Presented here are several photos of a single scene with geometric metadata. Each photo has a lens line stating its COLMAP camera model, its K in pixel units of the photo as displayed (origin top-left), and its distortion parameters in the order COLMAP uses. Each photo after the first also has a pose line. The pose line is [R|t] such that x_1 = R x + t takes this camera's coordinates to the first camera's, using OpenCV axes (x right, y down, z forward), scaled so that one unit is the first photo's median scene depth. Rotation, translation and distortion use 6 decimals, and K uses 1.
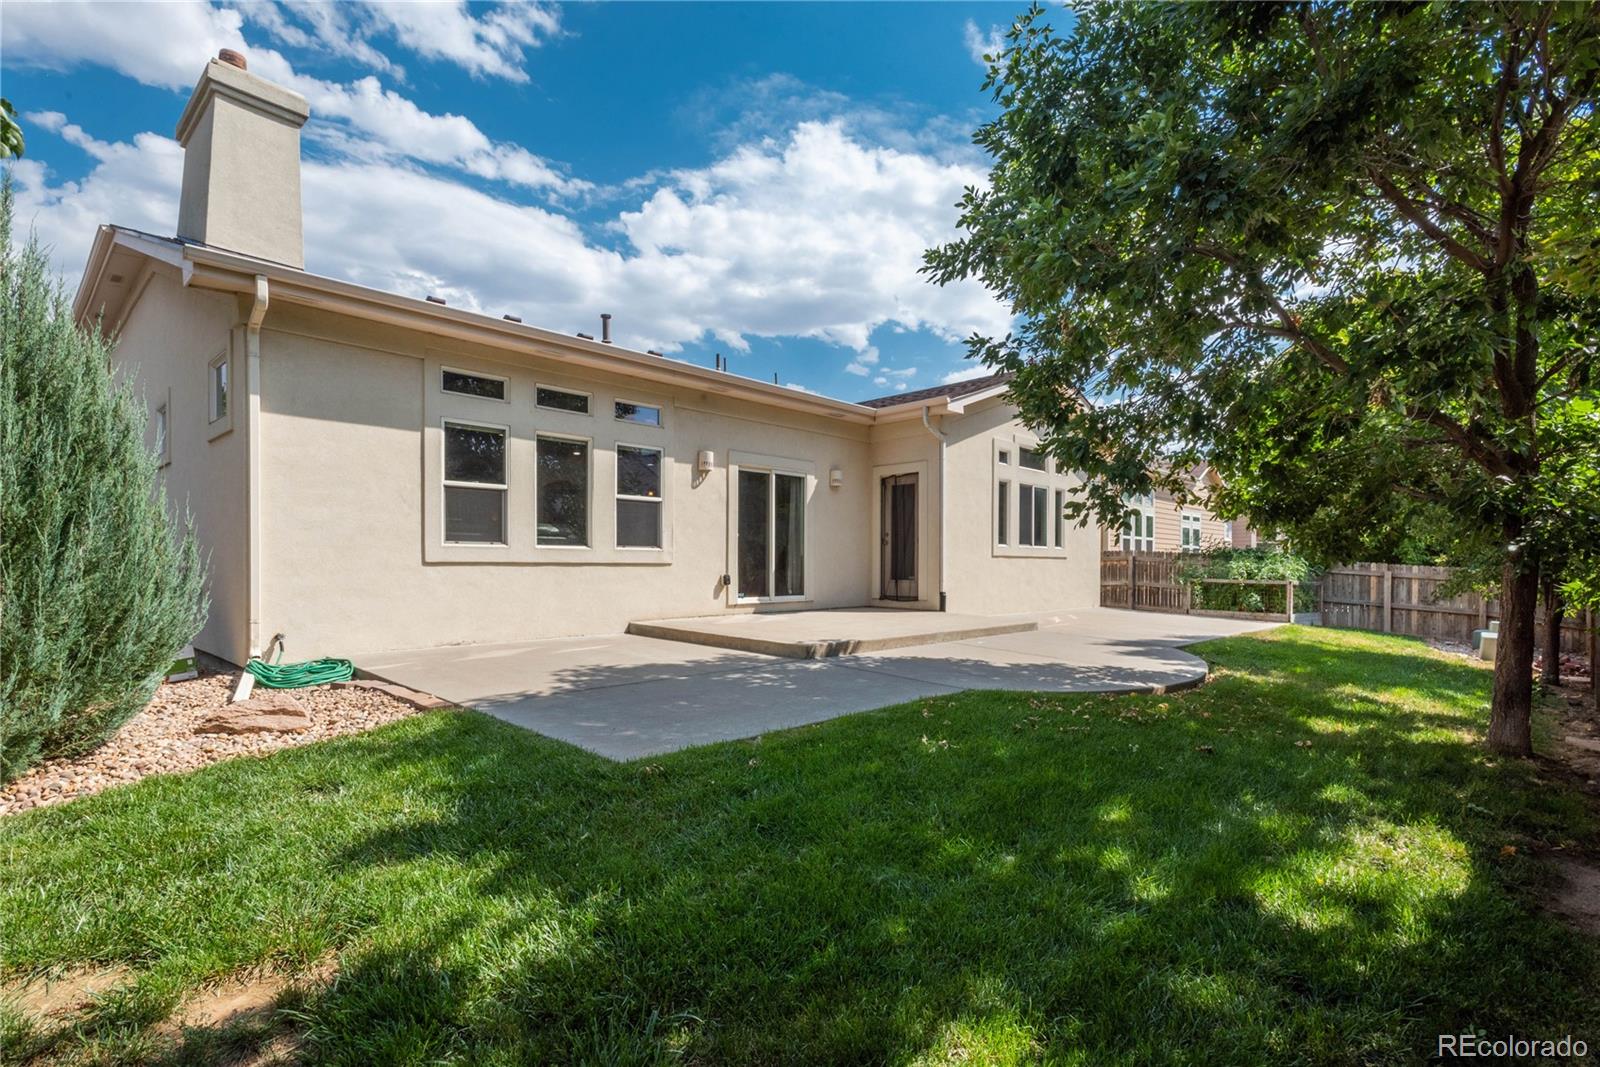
lens RADIAL K [[752.7, 0, 800.0], [0, 752.7, 533.5], [0, 0, 1]] dist [0.002473, 0.000447]
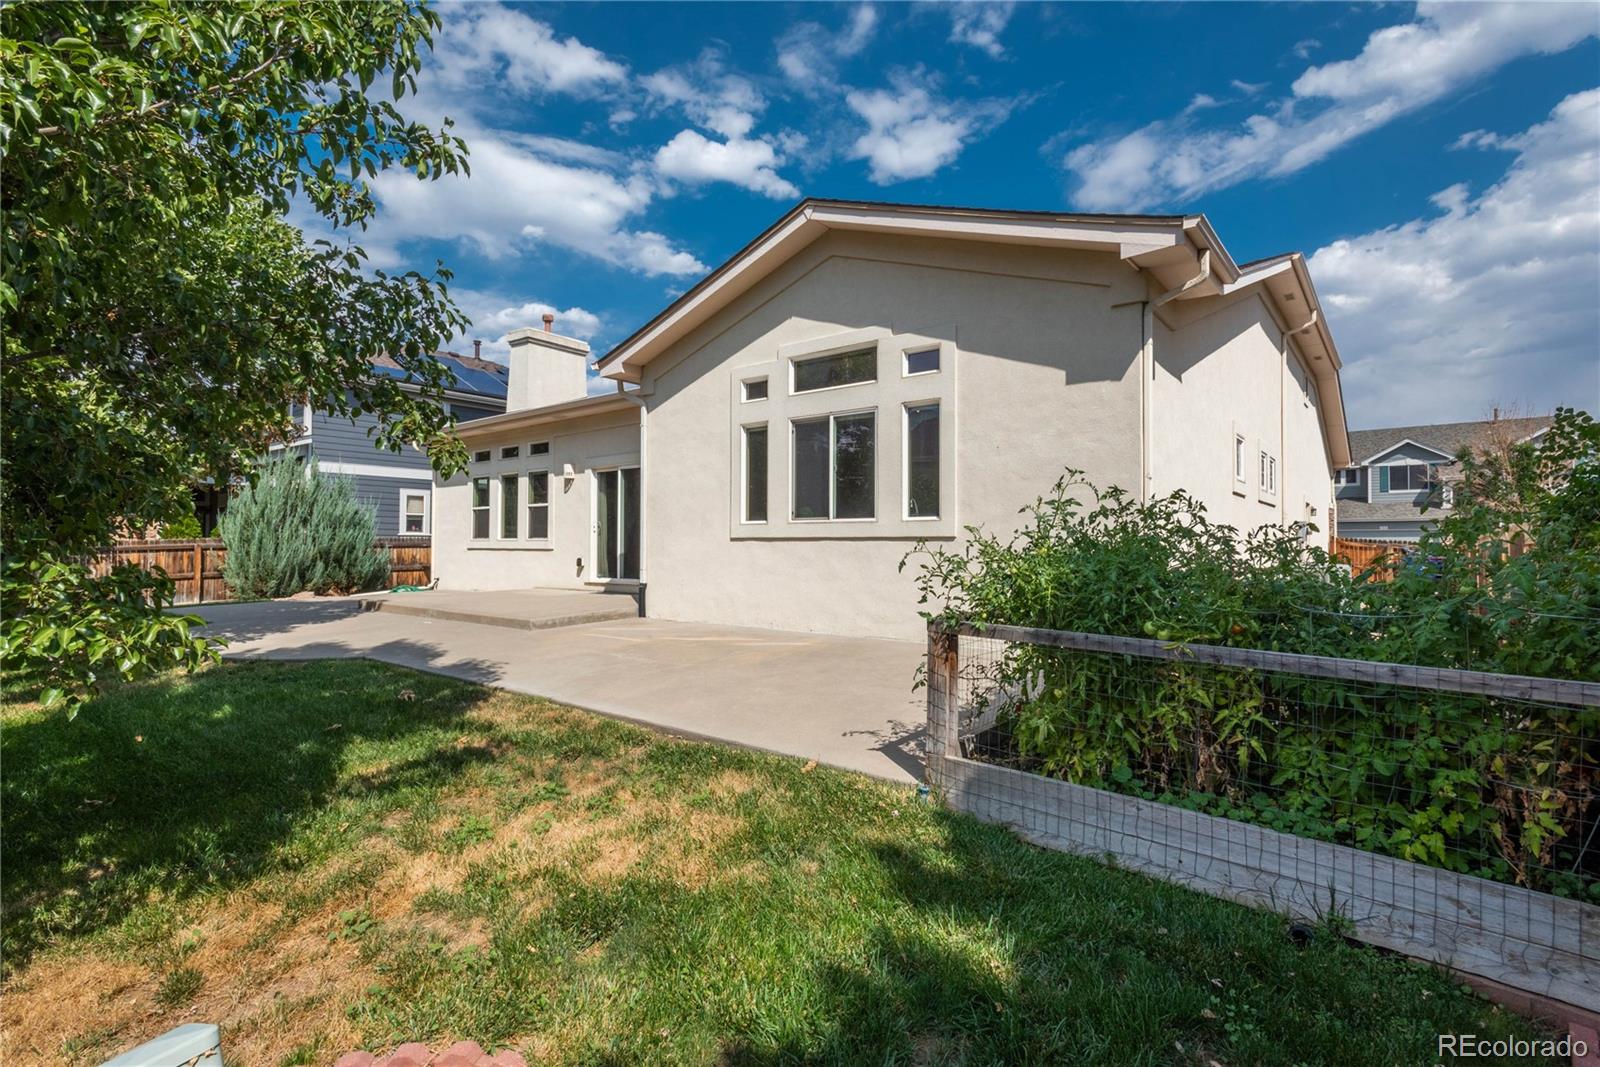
lens RADIAL K [[752.7, 0, 800.0], [0, 752.7, 533.5], [0, 0, 1]] dist [0.002473, 0.000447]
pose [[0.079373, -0.015809, -0.996720, 1.147645], [0.039448, 0.999141, -0.012706, 0.041730], [0.996064, -0.038310, 0.079929, 1.210685]]
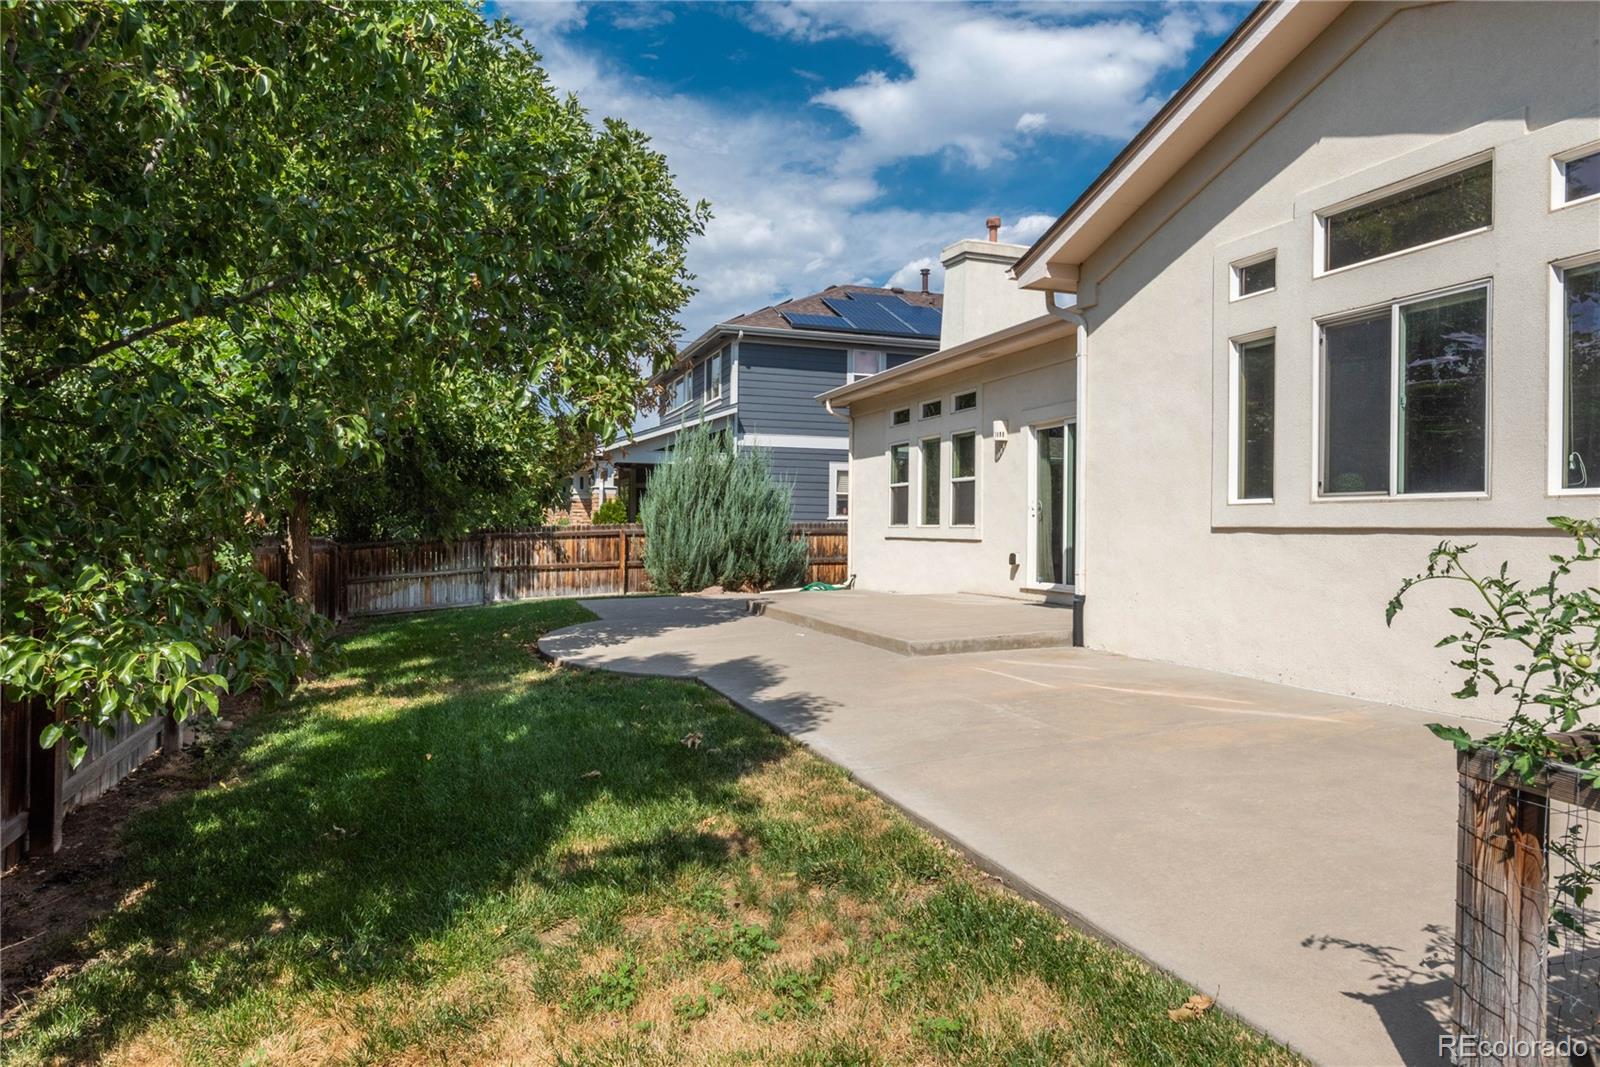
lens RADIAL K [[1011.3, 0, 790.1], [0, 1011.3, 533.2], [0, 0, 1]] dist [-0.011625, 0.001528]
pose [[-0.470839, 0.000209, -0.882219, 1.040776], [0.028653, 0.999476, -0.015056, 0.038980], [0.881754, -0.032367, -0.470599, 1.270012]]
